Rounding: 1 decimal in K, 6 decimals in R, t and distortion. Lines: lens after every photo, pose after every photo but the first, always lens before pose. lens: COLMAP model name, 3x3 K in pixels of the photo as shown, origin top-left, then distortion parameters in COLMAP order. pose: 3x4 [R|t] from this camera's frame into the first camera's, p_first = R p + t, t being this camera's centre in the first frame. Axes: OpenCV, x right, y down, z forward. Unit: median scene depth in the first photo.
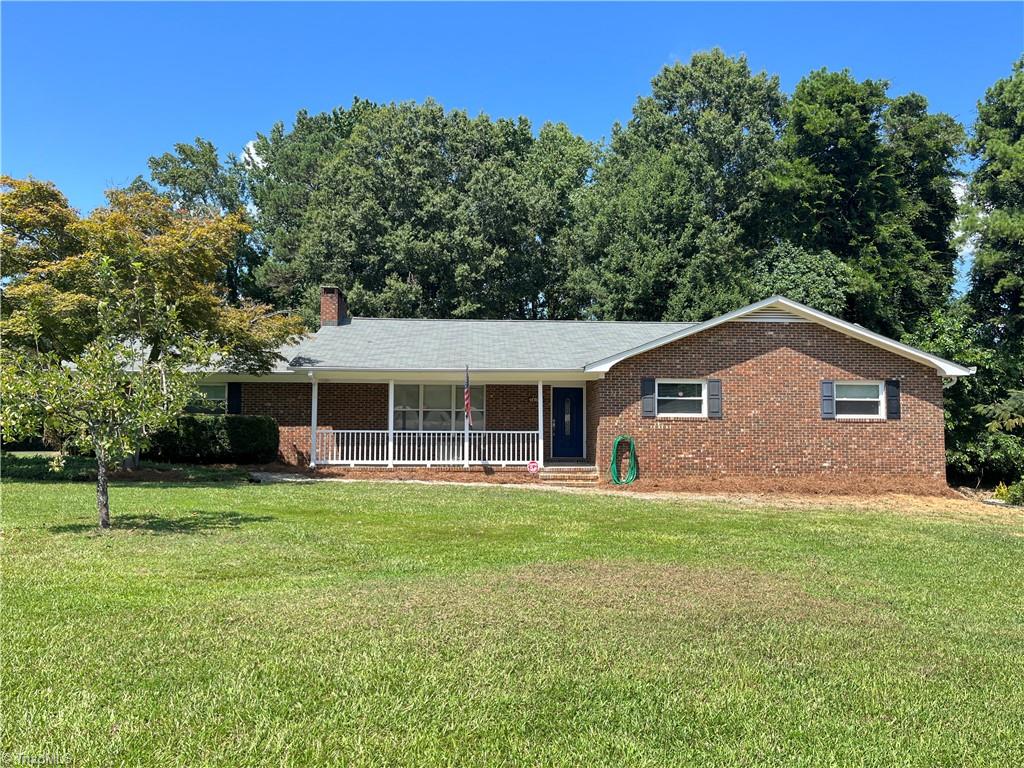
lens RADIAL K [[771.1, 0, 512.0], [0, 771.1, 384.0], [0, 0, 1]] dist [-0.004055, -0.004559]
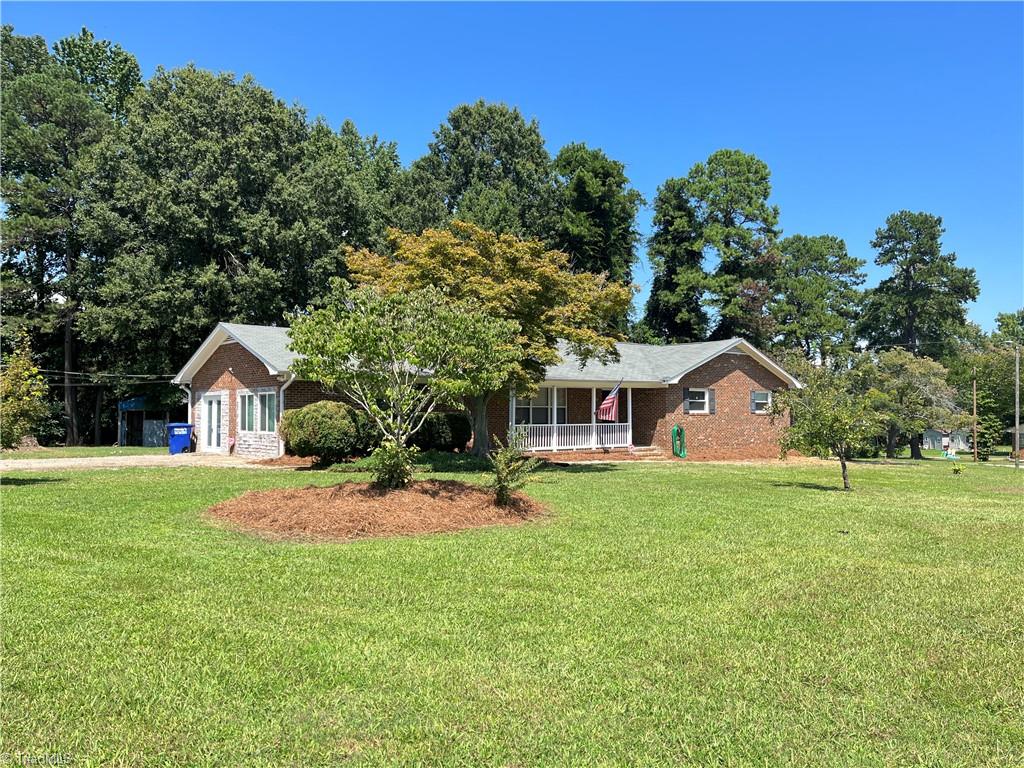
lens RADIAL K [[778.5, 0, 512.0], [0, 778.5, 384.0], [0, 0, 1]] dist [0.009466, 0.001190]
pose [[0.788246, 0.016431, 0.615141, -1.044728], [-0.038497, 0.999002, 0.022646, -0.036571], [-0.614155, -0.041531, 0.788092, -0.012517]]
